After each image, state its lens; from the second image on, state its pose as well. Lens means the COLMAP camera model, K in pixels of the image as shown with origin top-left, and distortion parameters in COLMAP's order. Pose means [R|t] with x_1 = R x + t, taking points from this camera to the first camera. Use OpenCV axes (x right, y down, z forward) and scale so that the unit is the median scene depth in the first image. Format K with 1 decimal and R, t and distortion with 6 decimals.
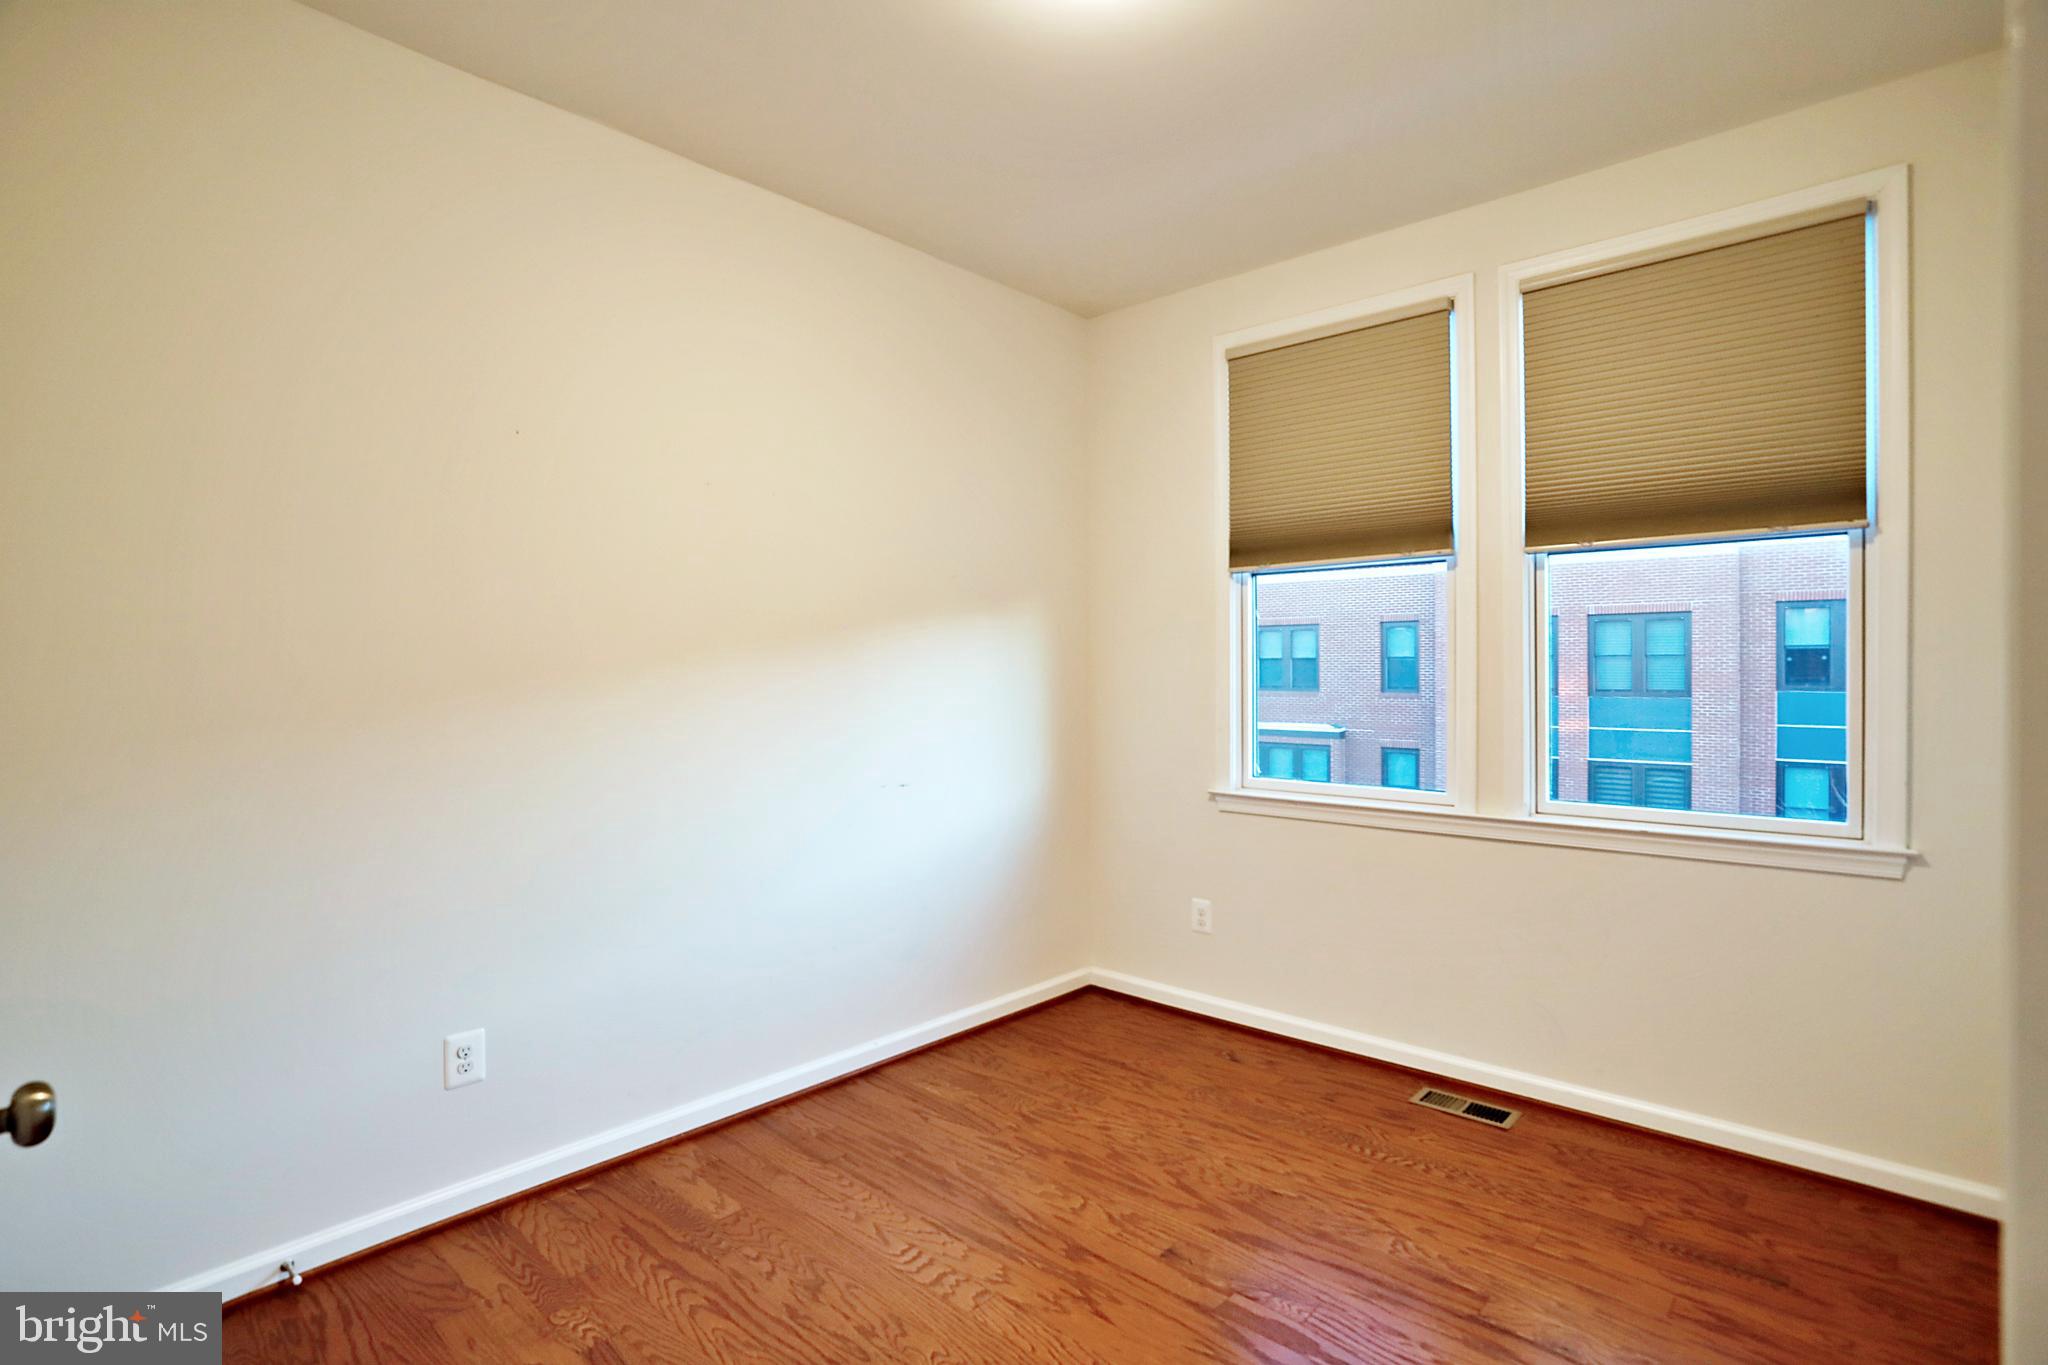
lens RADIAL K [[996.1, 0, 1026.9], [0, 996.1, 673.0], [0, 0, 1]] dist [-0.061197, 0.030654]
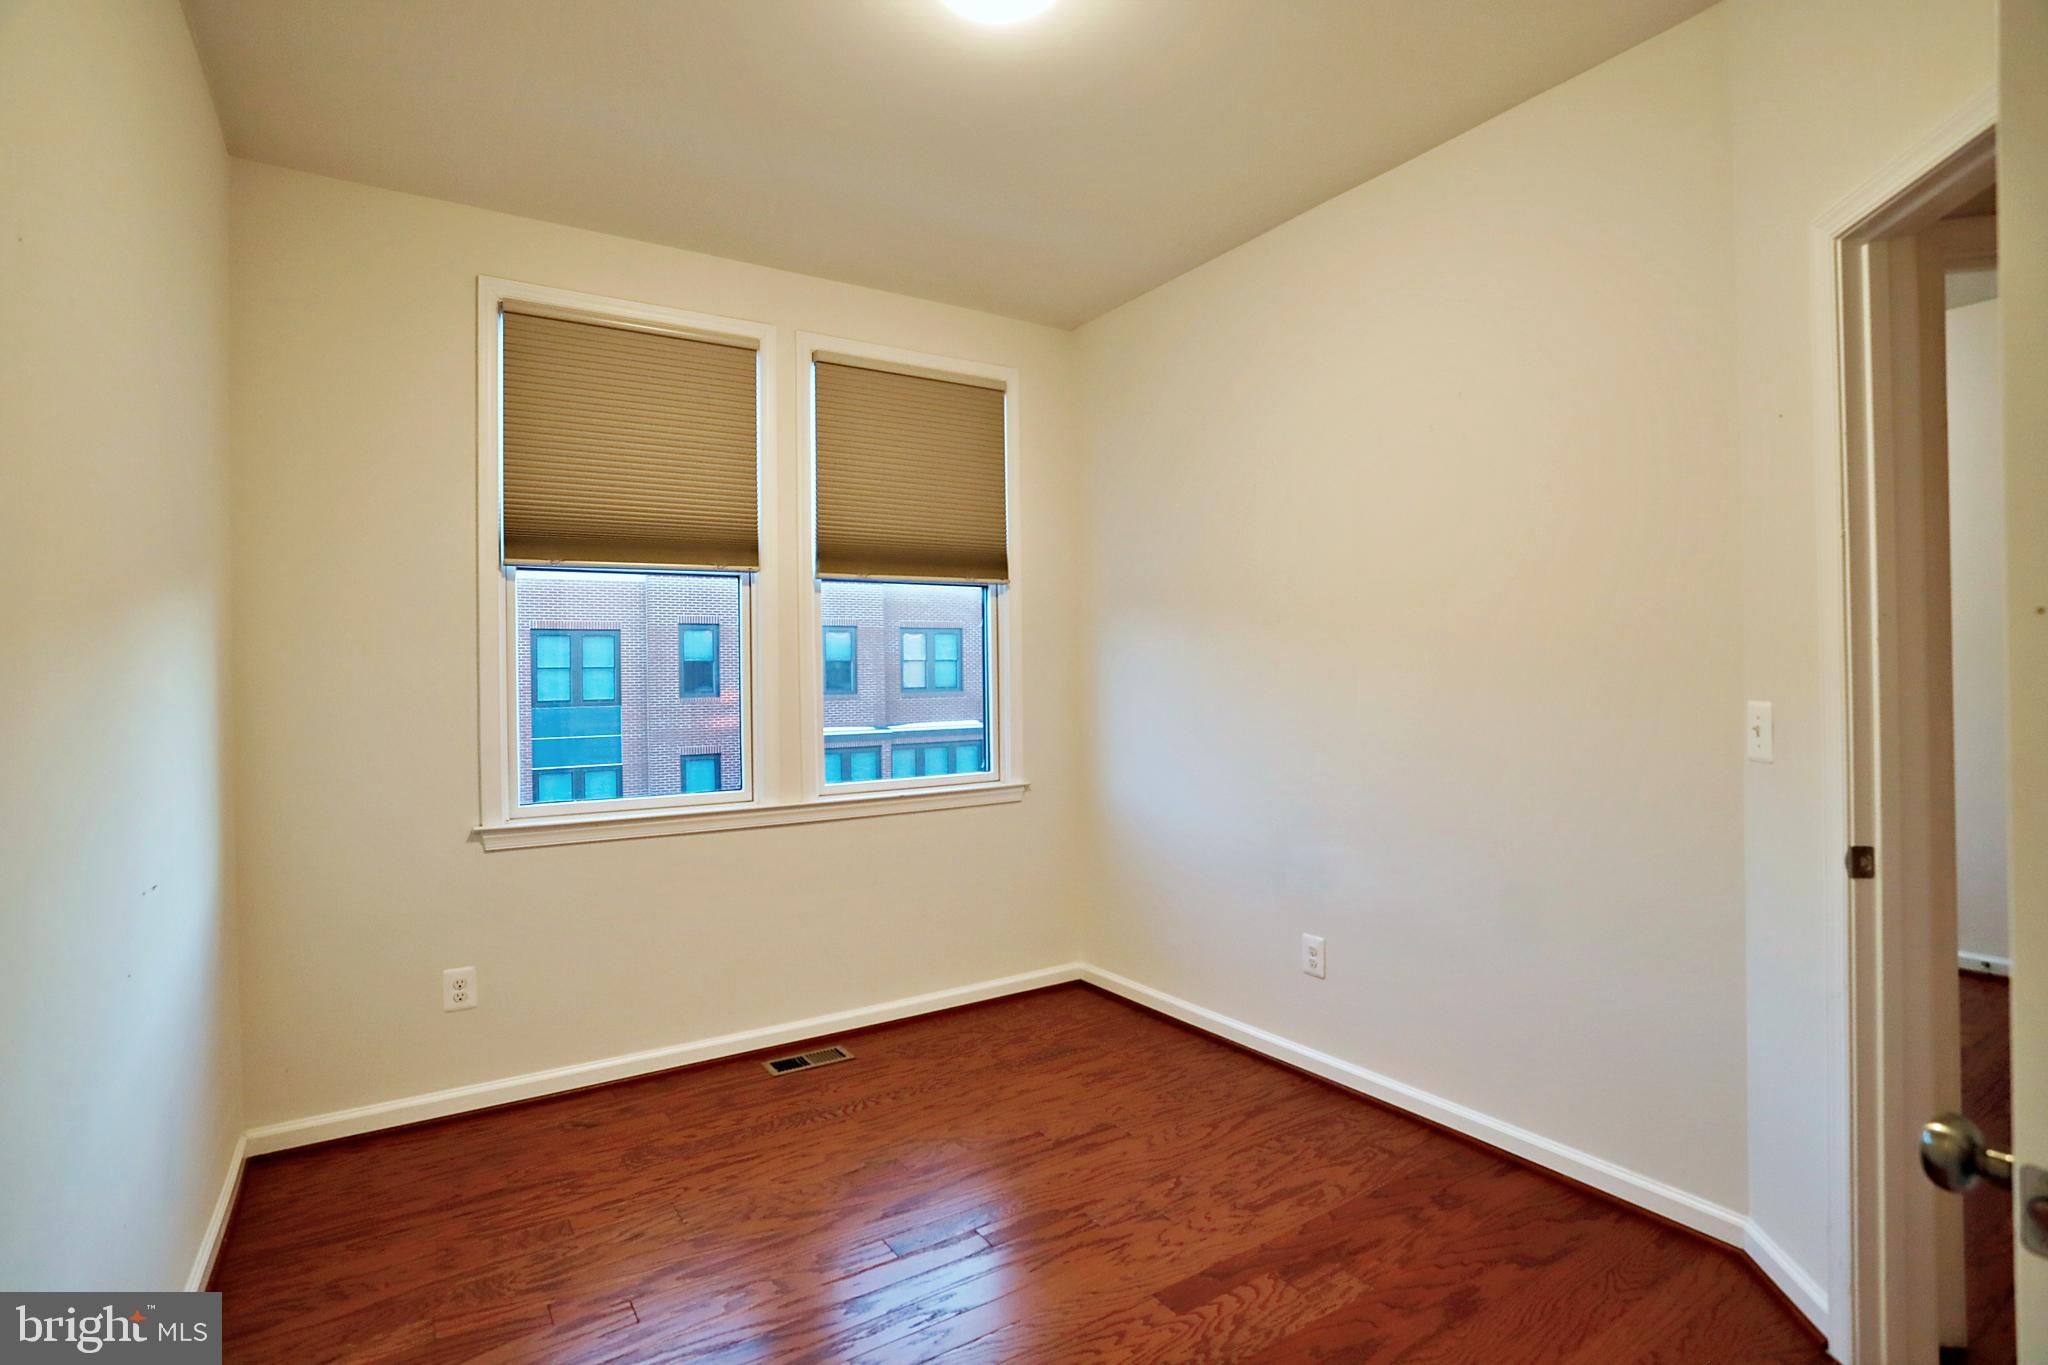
lens RADIAL K [[1015.8, 0, 1015.8], [0, 1015.8, 665.0], [0, 0, 1]] dist [-0.071404, 0.036287]
pose [[0.246913, 0.008054, 0.969004, -0.590813], [0.018095, 0.999753, -0.012920, 0.003752], [-0.968869, 0.020724, 0.246706, 0.440478]]
